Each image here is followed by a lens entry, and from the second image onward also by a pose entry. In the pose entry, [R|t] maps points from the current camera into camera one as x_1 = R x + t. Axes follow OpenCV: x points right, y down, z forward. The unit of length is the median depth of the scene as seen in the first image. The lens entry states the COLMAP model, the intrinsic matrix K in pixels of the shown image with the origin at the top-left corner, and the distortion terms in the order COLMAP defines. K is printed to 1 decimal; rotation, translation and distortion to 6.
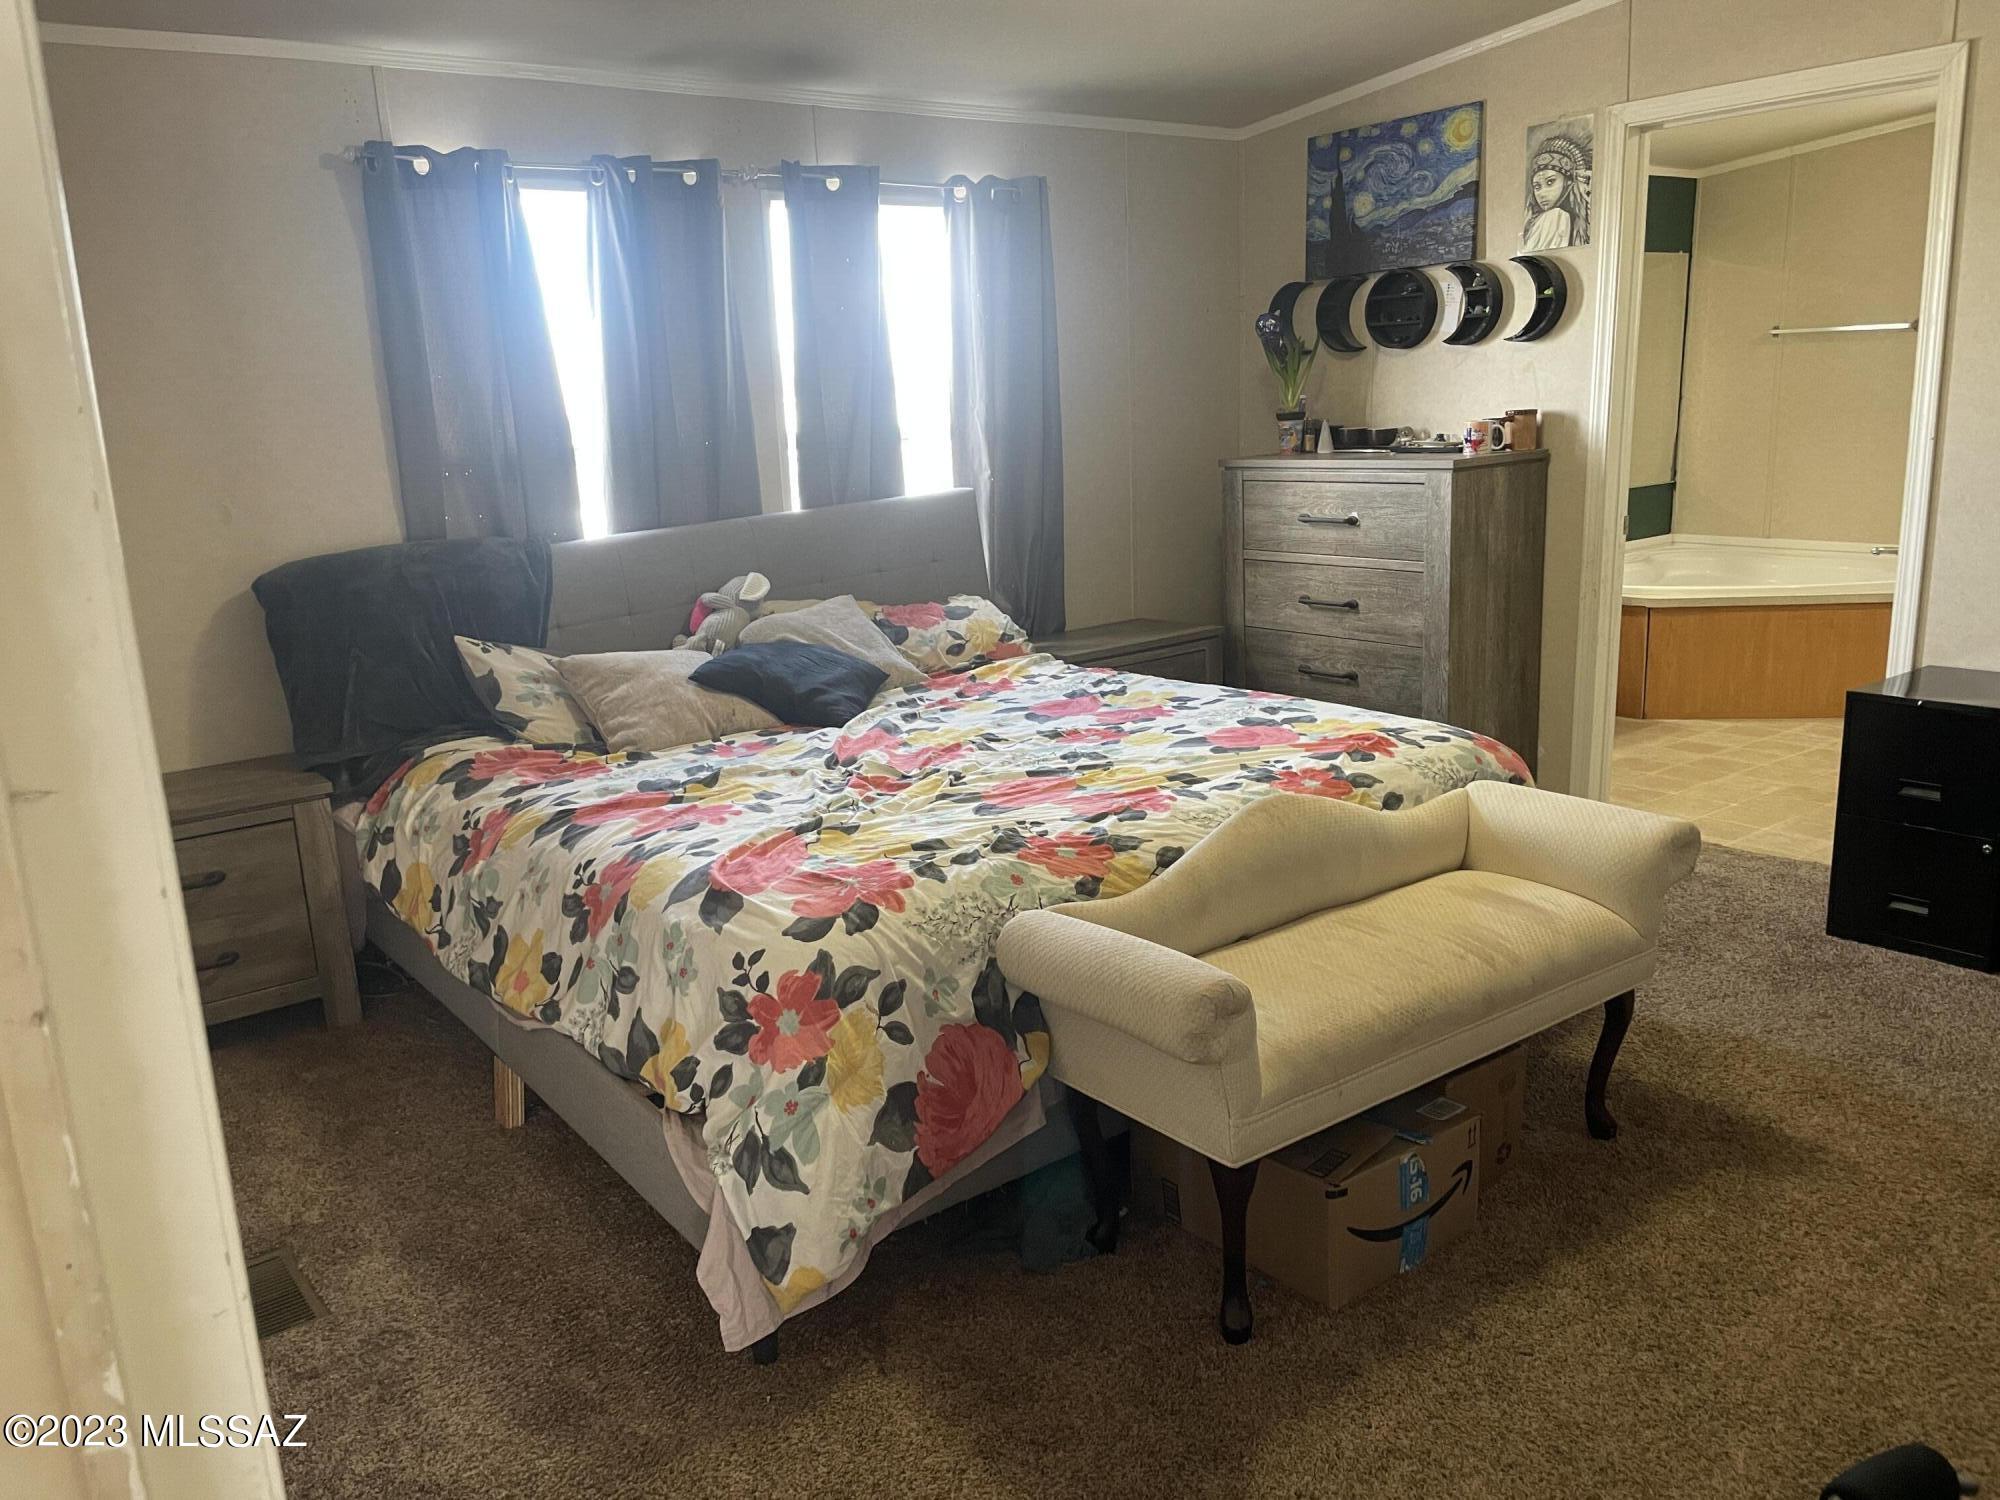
lens RADIAL K [[1525.0, 0, 991.1], [0, 1525.0, 752.3], [0, 0, 1]] dist [0.081824, -0.115395]
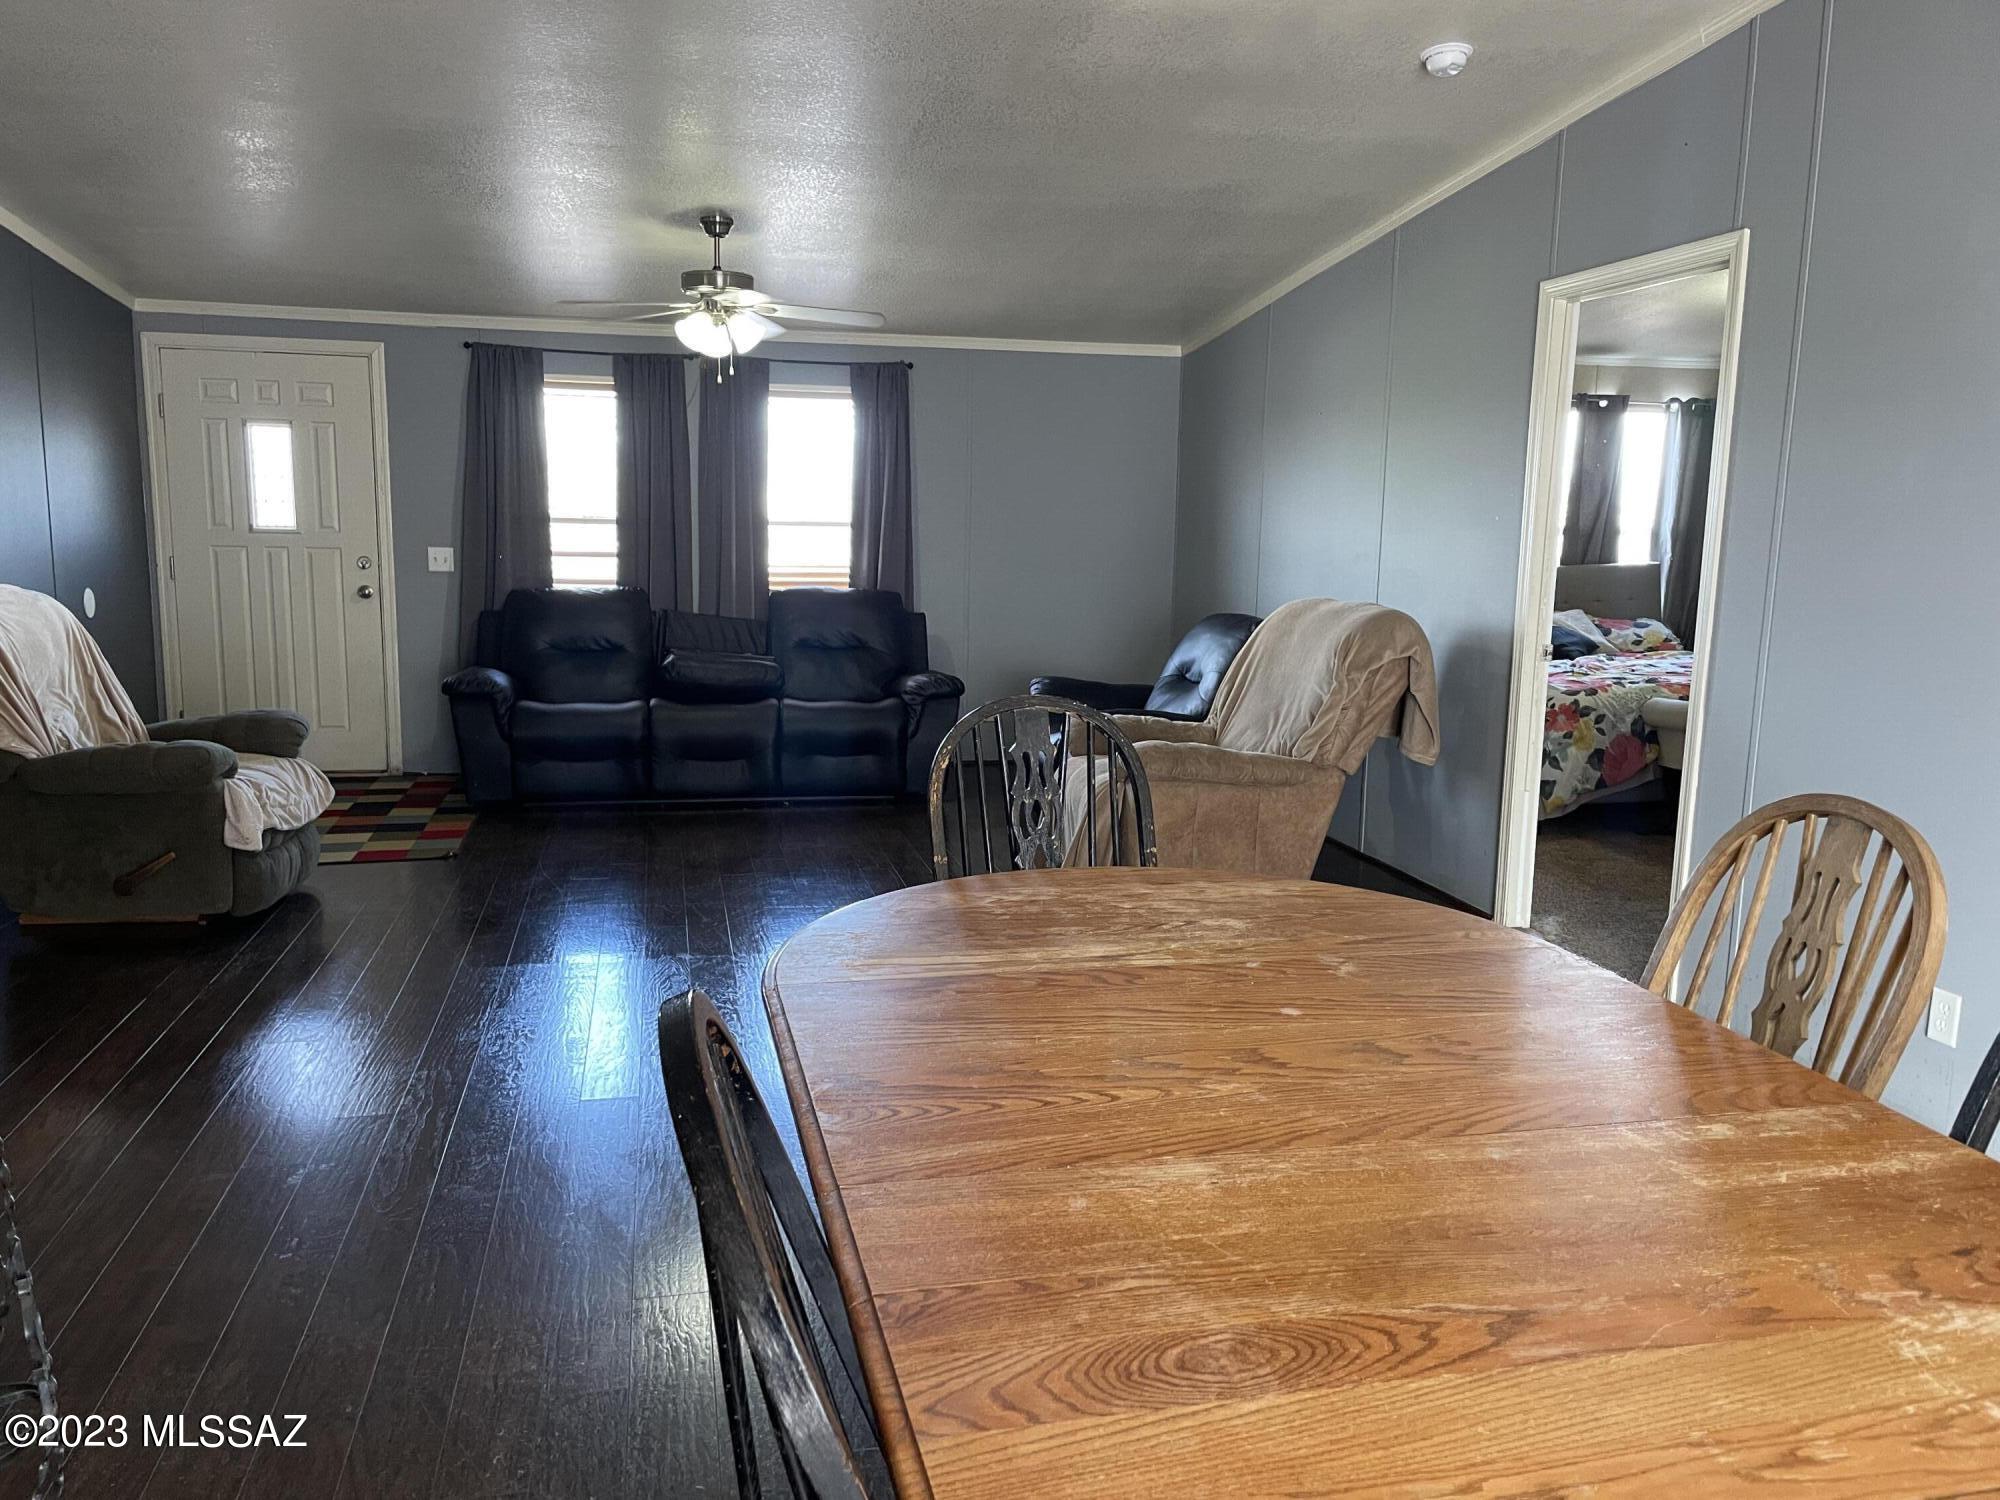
lens RADIAL K [[1525.0, 0, 993.8], [0, 1525.0, 744.3], [0, 0, 1]] dist [0.081824, -0.115395]
pose [[0.908504, 0.124146, -0.399009, 0.038653], [-0.152803, 0.987418, -0.040696, 0.326554], [0.388936, 0.097942, 0.916044, -1.340468]]
